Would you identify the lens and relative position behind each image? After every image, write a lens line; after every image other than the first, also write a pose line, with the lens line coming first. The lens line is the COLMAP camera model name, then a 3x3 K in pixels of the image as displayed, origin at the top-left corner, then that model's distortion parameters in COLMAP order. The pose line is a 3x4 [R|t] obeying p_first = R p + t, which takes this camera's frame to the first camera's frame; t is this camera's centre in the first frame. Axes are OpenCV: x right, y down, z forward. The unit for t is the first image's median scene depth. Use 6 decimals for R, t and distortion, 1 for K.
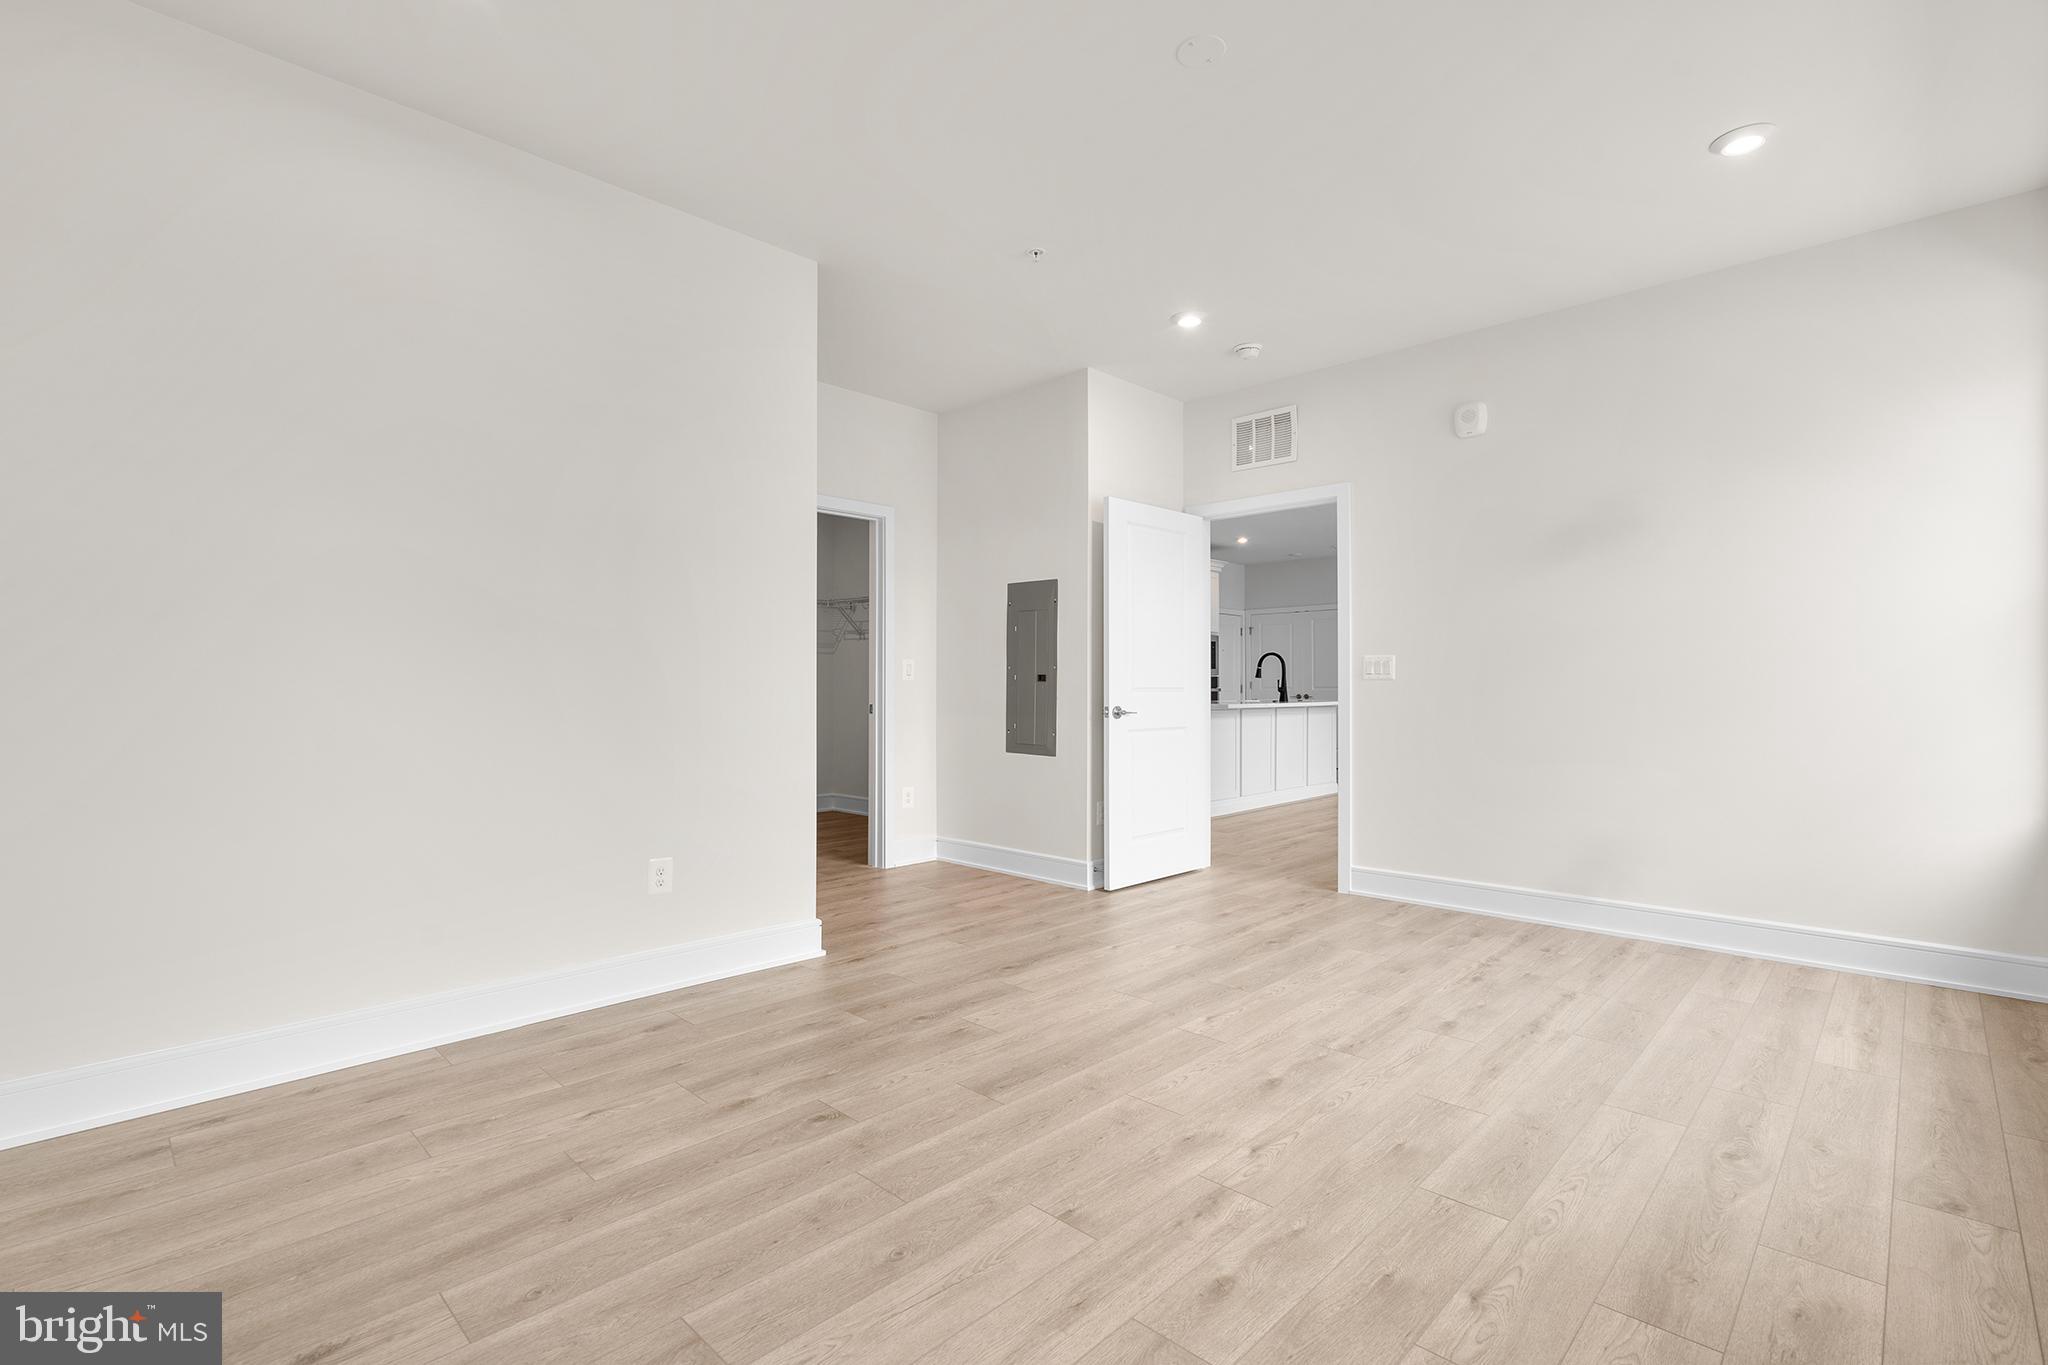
lens RADIAL K [[943.2, 0, 1017.6], [0, 943.2, 694.5], [0, 0, 1]] dist [0.004269, 0.000062]
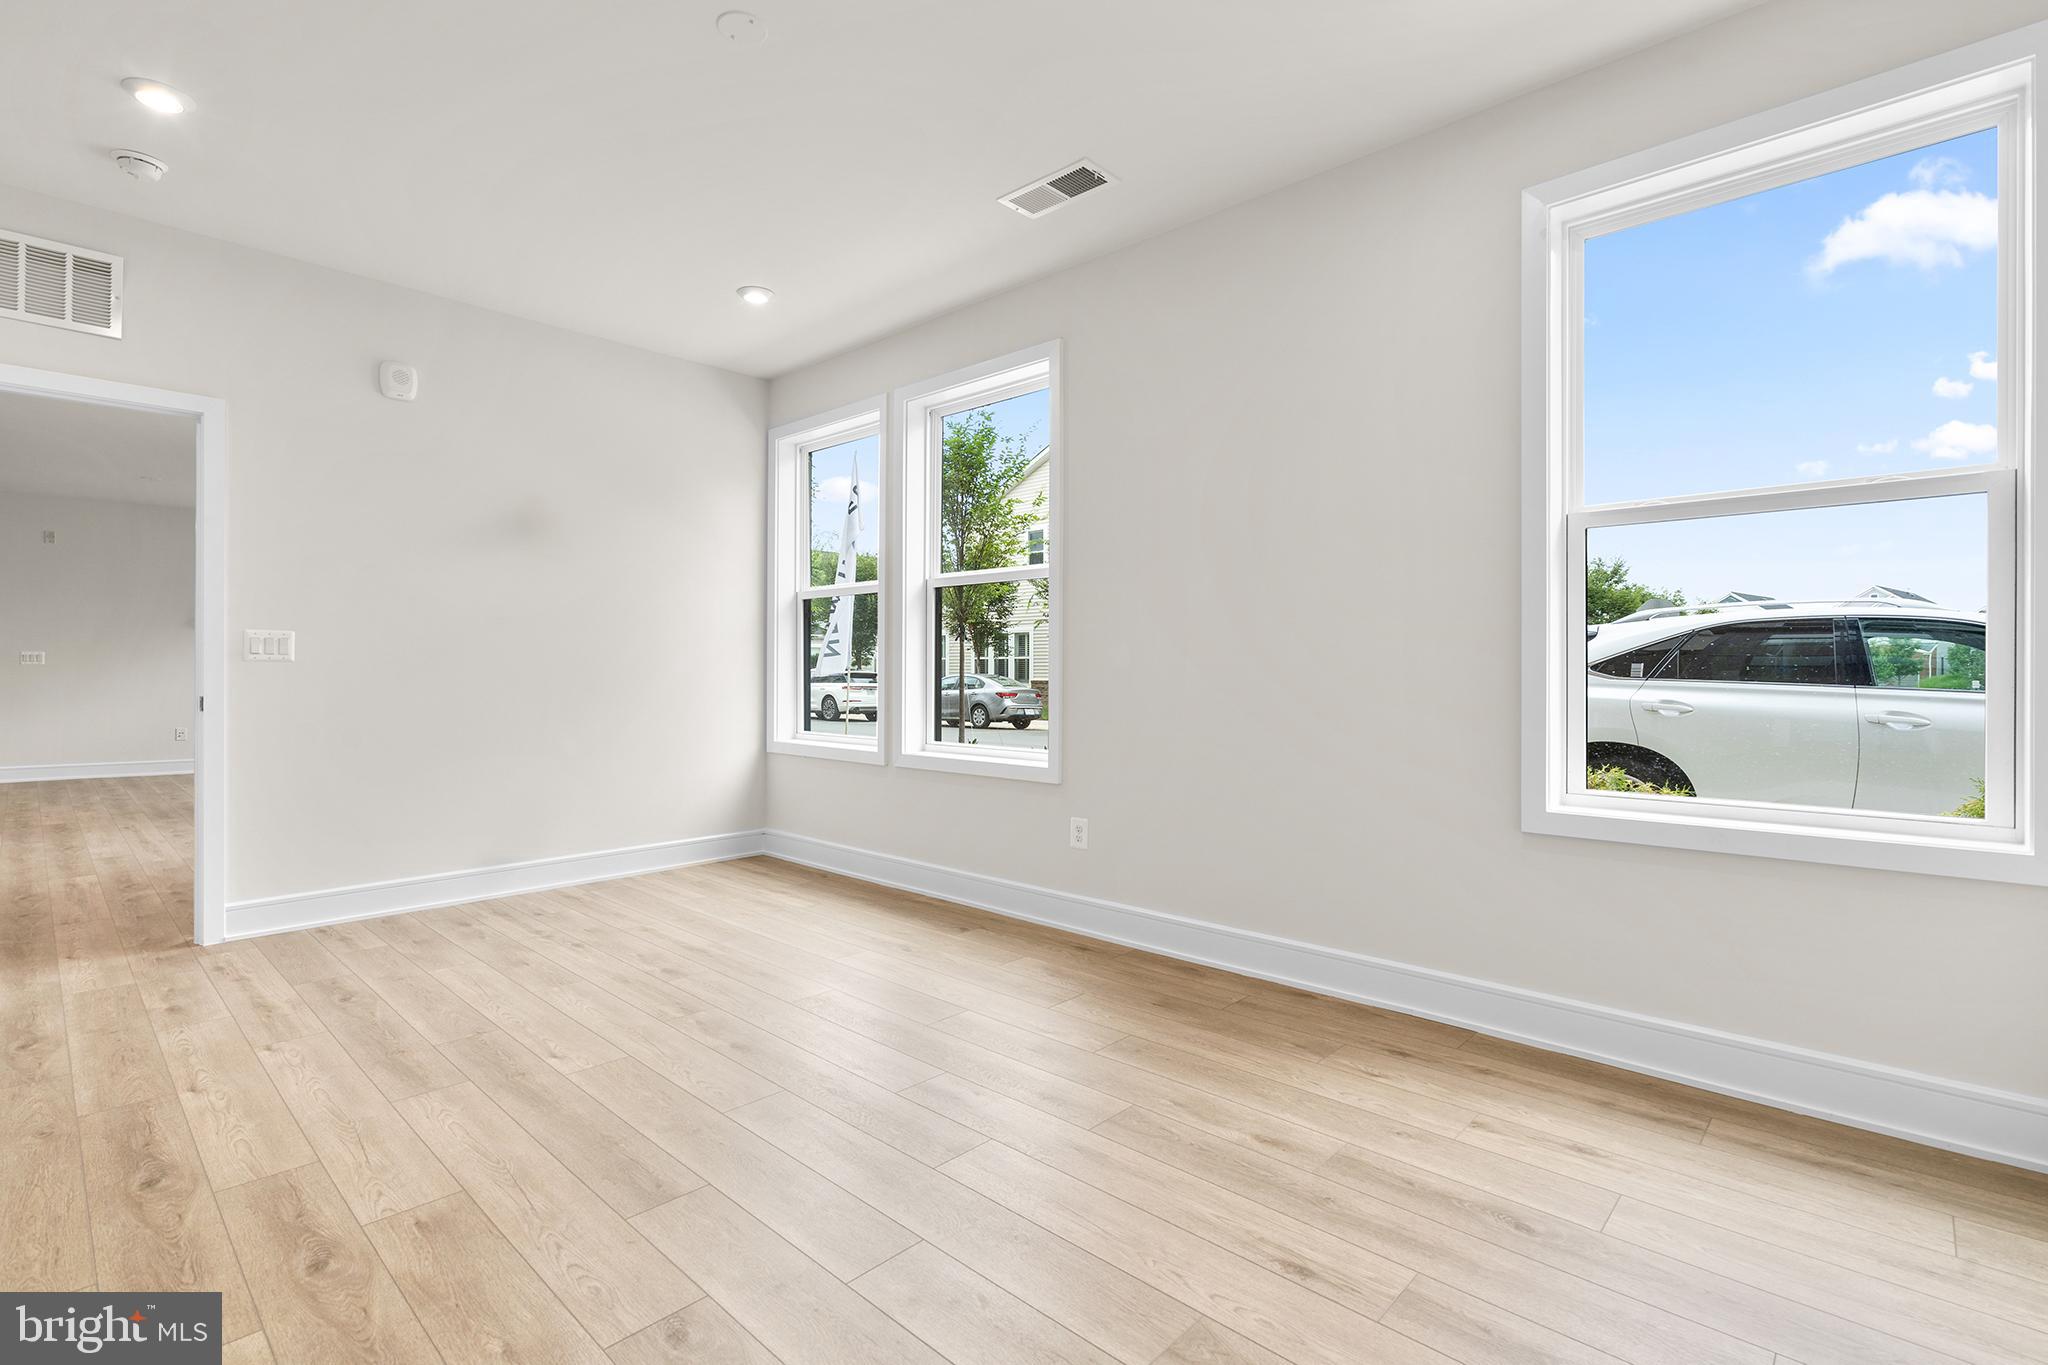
lens RADIAL K [[943.2, 0, 1009.2], [0, 943.2, 670.1], [0, 0, 1]] dist [0.004269, 0.000062]
pose [[-0.009205, 0.005523, 0.999942, -0.534491], [0.011197, 0.999923, -0.005419, 0.004667], [-0.999895, 0.011146, -0.009266, 0.489913]]
